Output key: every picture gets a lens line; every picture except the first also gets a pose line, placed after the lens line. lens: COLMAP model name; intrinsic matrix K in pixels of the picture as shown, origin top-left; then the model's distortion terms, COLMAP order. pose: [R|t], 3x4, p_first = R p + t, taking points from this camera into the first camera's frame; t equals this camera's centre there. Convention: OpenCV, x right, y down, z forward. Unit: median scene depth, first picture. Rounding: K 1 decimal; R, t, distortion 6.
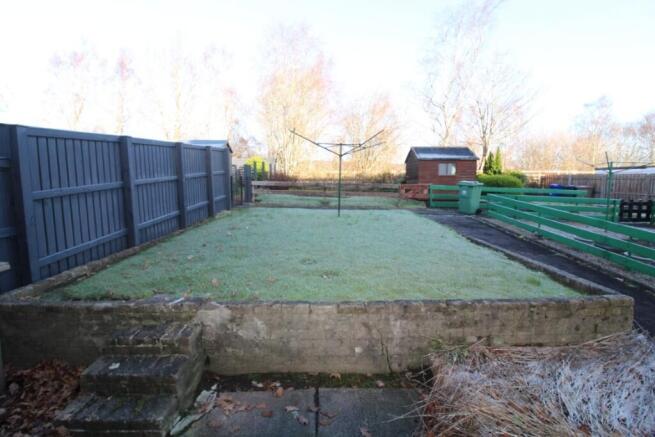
lens RADIAL K [[304.9, 0, 328.5], [0, 304.9, 214.6], [0, 0, 1]] dist [0.000566, -0.018418]
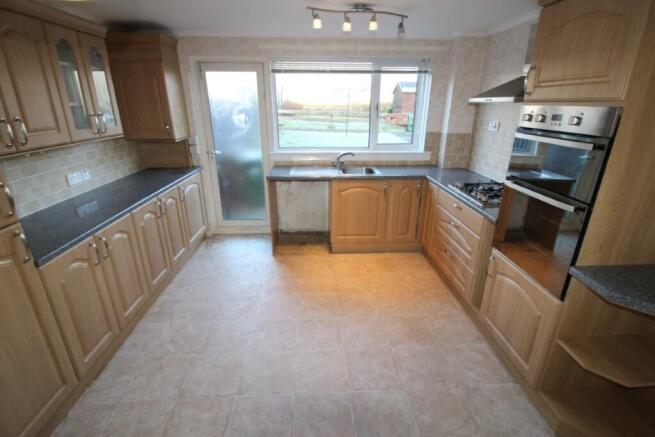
lens RADIAL K [[304.9, 0, 328.5], [0, 304.9, 214.6], [0, 0, 1]] dist [0.000566, -0.018418]
pose [[0.999149, -0.000119, 0.041242, -0.089837], [-0.010029, 0.969277, 0.245768, 0.006897], [-0.040004, -0.245973, 0.968451, -0.454492]]
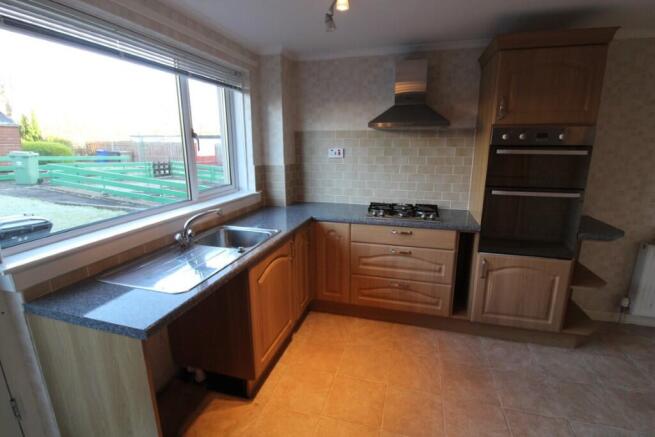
lens RADIAL K [[304.9, 0, 328.5], [0, 304.9, 214.6], [0, 0, 1]] dist [0.000566, -0.018418]
pose [[0.276298, -0.208768, 0.938123, -0.212745], [0.090786, 0.977426, 0.190776, -0.004594], [-0.956774, 0.032457, 0.289014, -0.220359]]
